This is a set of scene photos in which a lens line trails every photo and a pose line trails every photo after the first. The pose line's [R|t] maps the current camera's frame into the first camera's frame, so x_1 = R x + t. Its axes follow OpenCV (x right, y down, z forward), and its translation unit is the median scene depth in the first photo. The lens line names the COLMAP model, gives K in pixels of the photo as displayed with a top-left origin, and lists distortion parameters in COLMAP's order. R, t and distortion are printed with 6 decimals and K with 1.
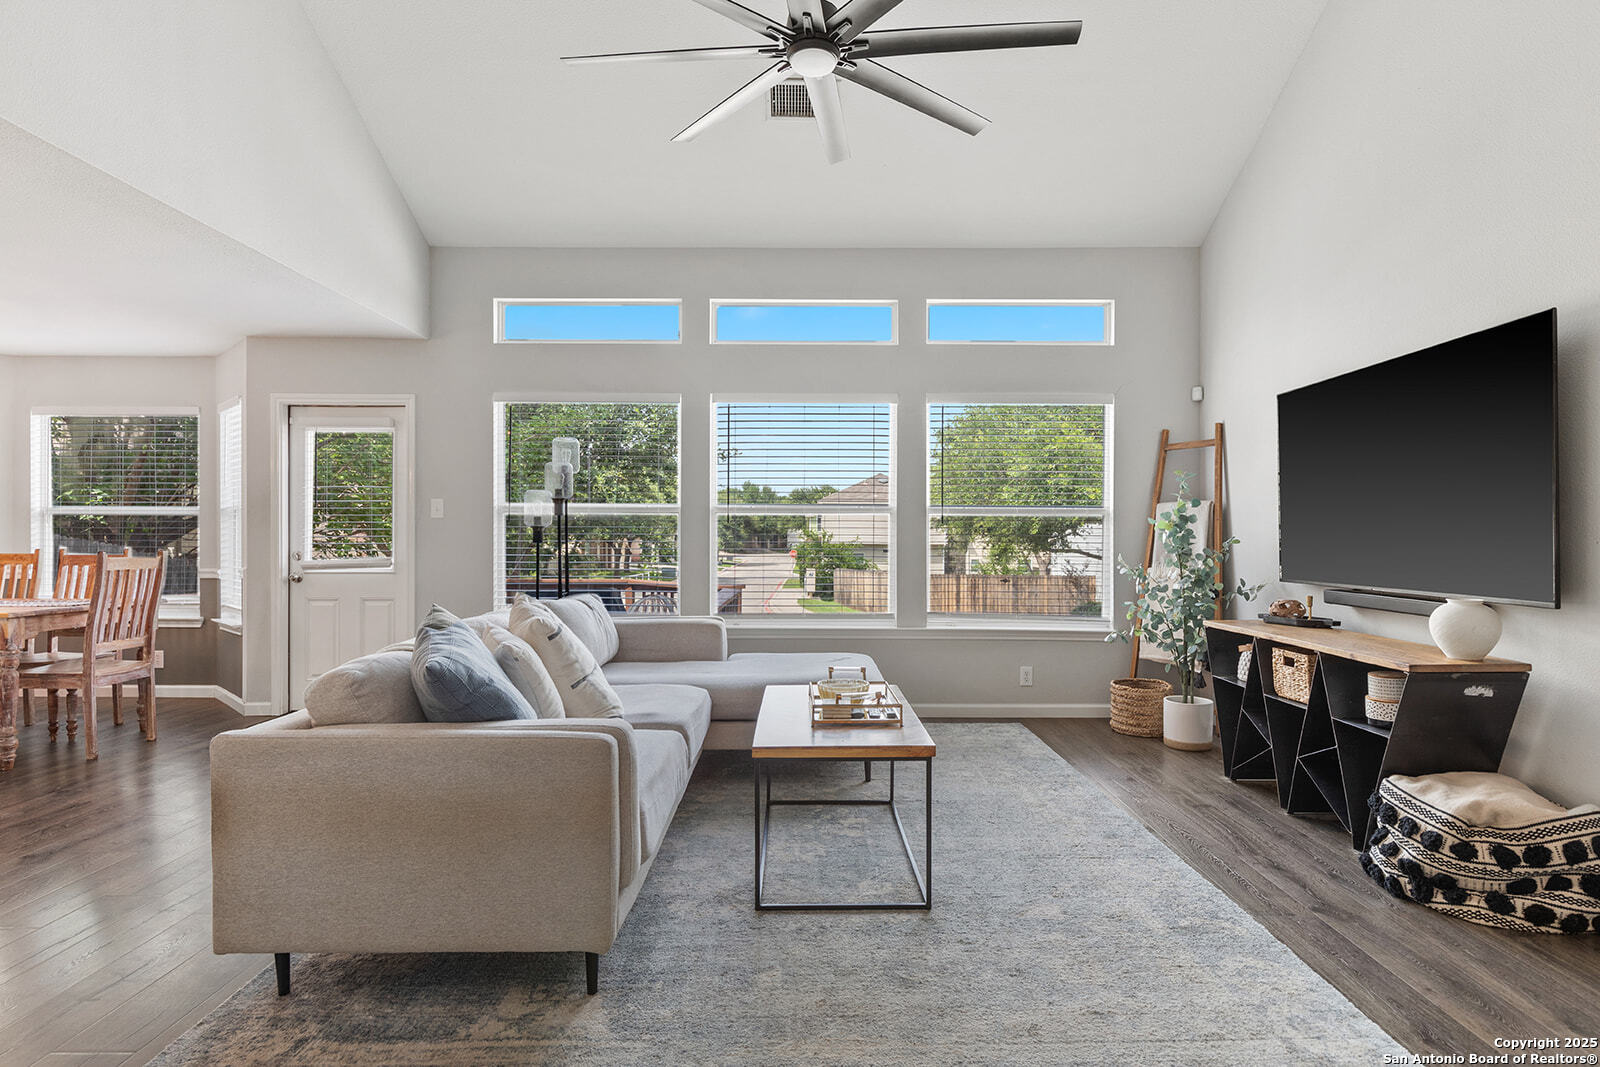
lens RADIAL K [[850.6, 0, 797.5], [0, 850.6, 545.9], [0, 0, 1]] dist [0.001176, 0.000698]
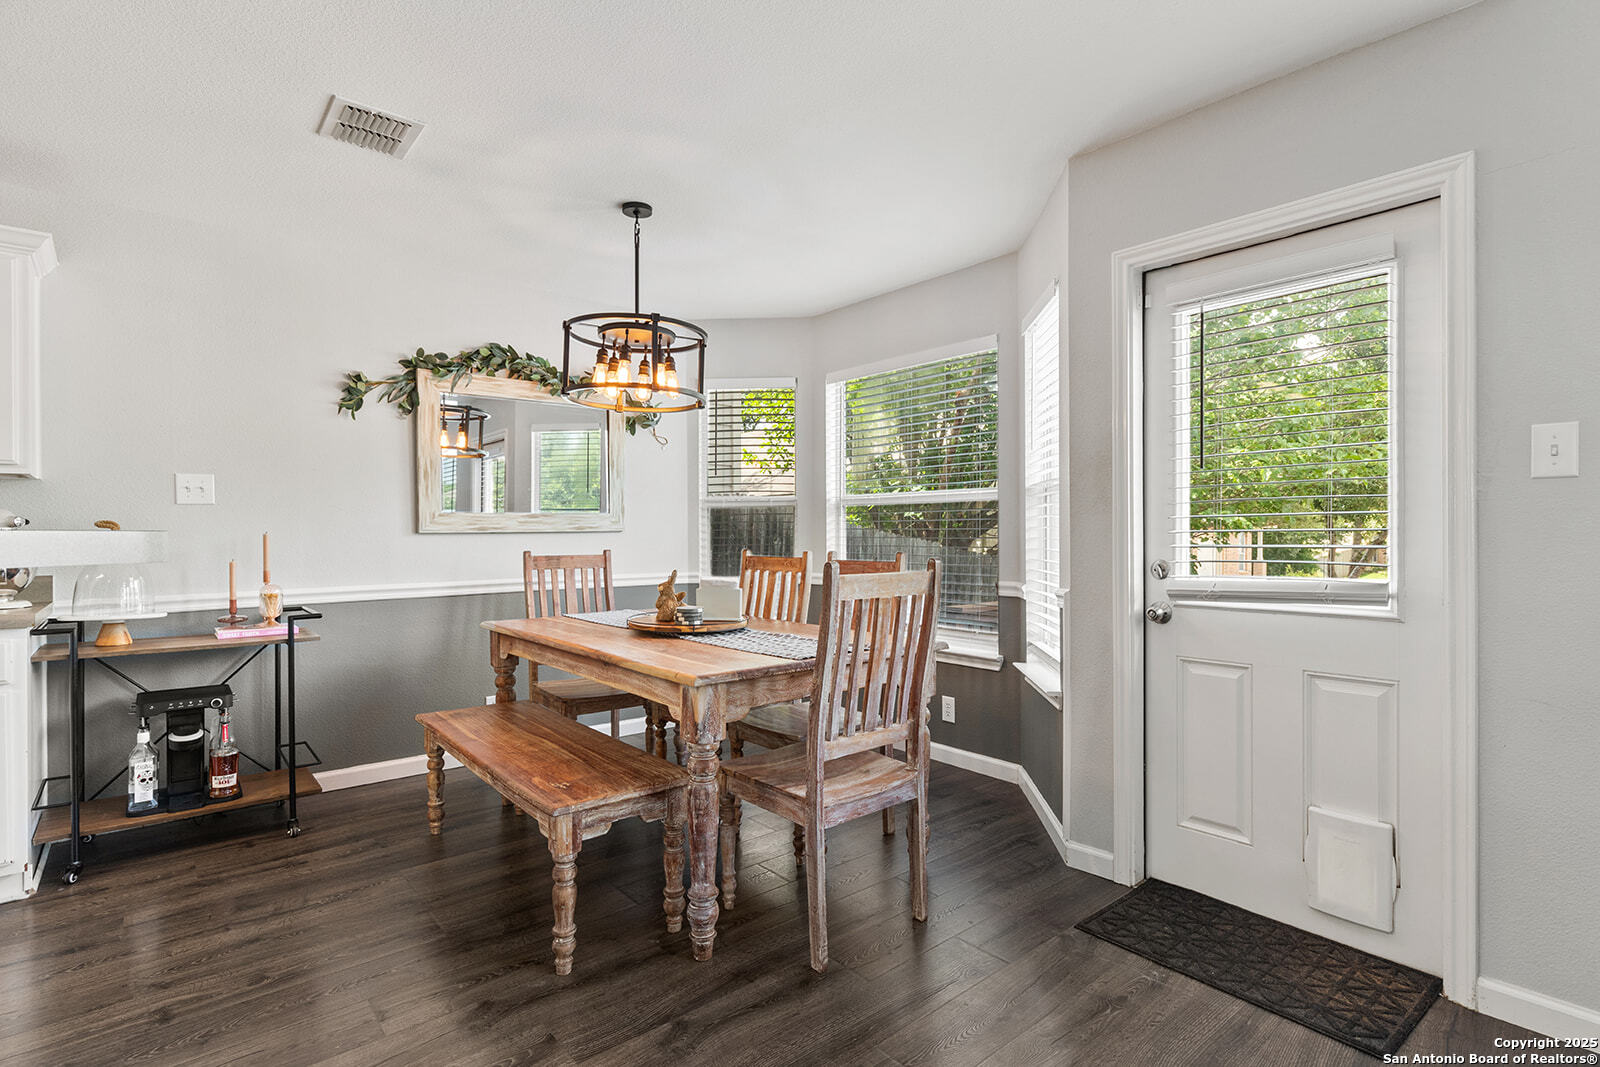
lens RADIAL K [[788.3, 0, 800.0], [0, 788.3, 533.5], [0, 0, 1]] dist [0.004842, 0.000310]
pose [[0.648352, -0.005418, -0.761322, -0.460967], [0.001744, 0.999983, -0.005631, -0.009225], [0.761339, 0.002323, 0.648350, 0.667171]]
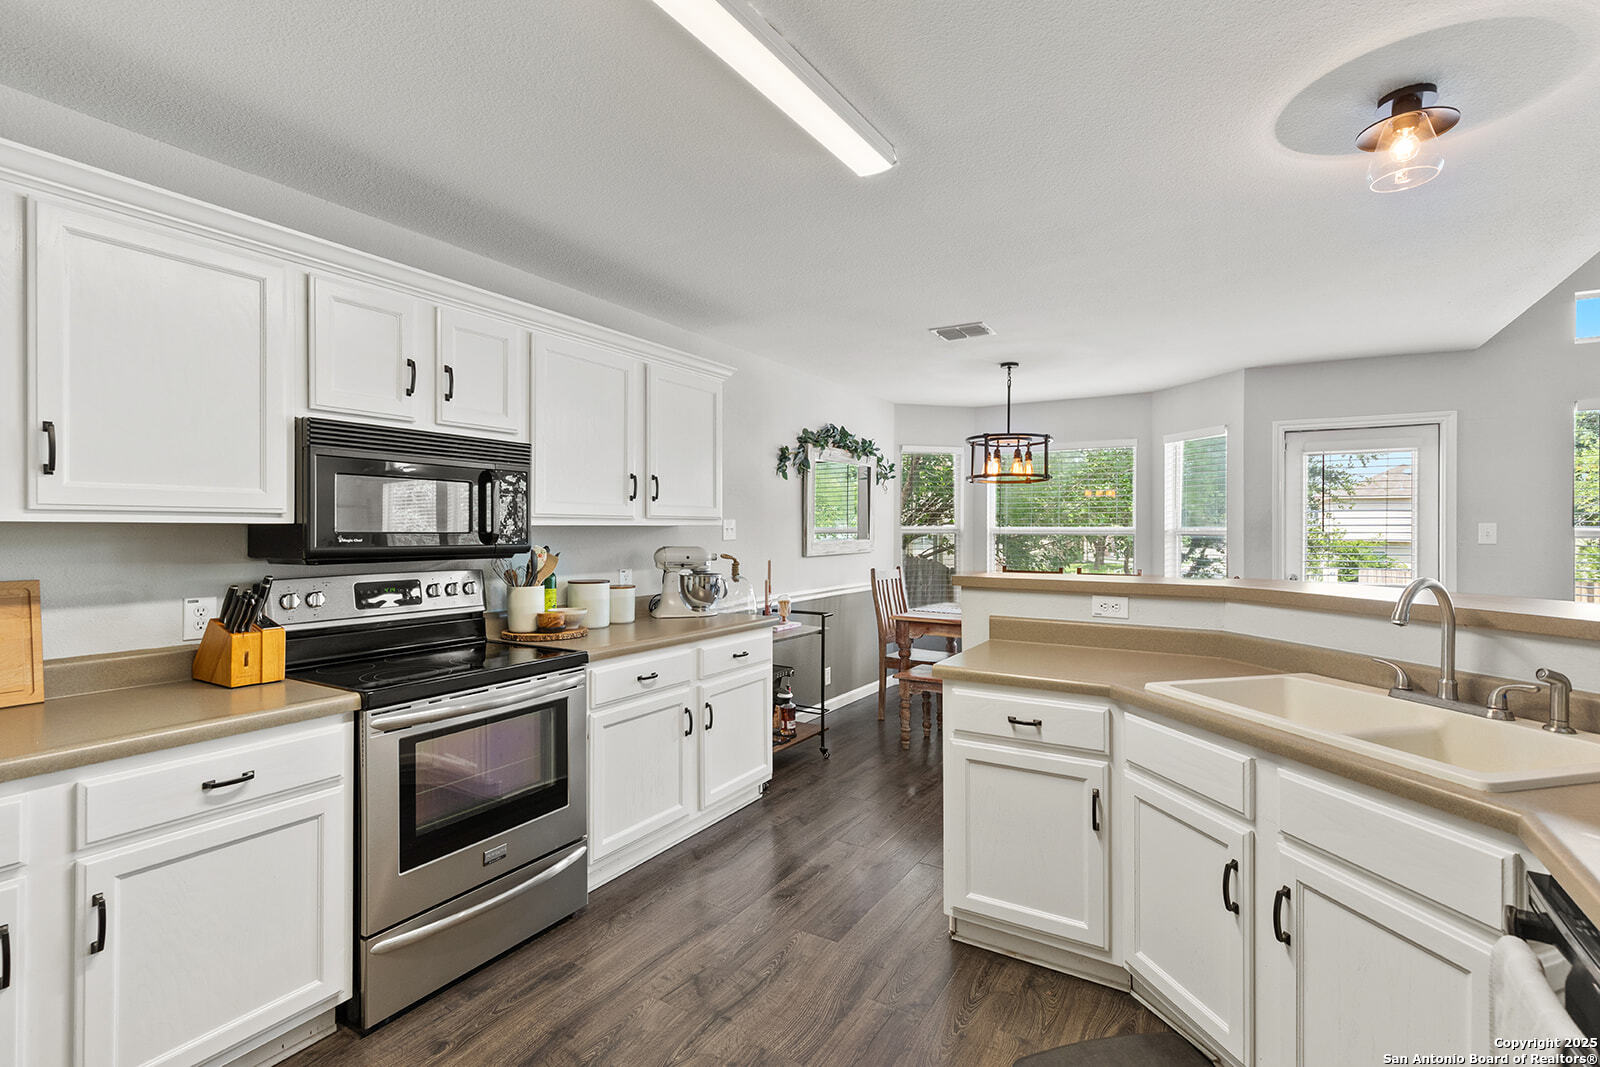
lens RADIAL K [[729.8, 0, 804.3], [0, 729.8, 534.1], [0, 0, 1]] dist [0.012003, -0.000289]
pose [[0.858725, 0.002241, -0.512431, -0.788283], [-0.003485, 0.999993, -0.001467, -0.048441], [0.512425, 0.003046, 0.858727, -0.067835]]
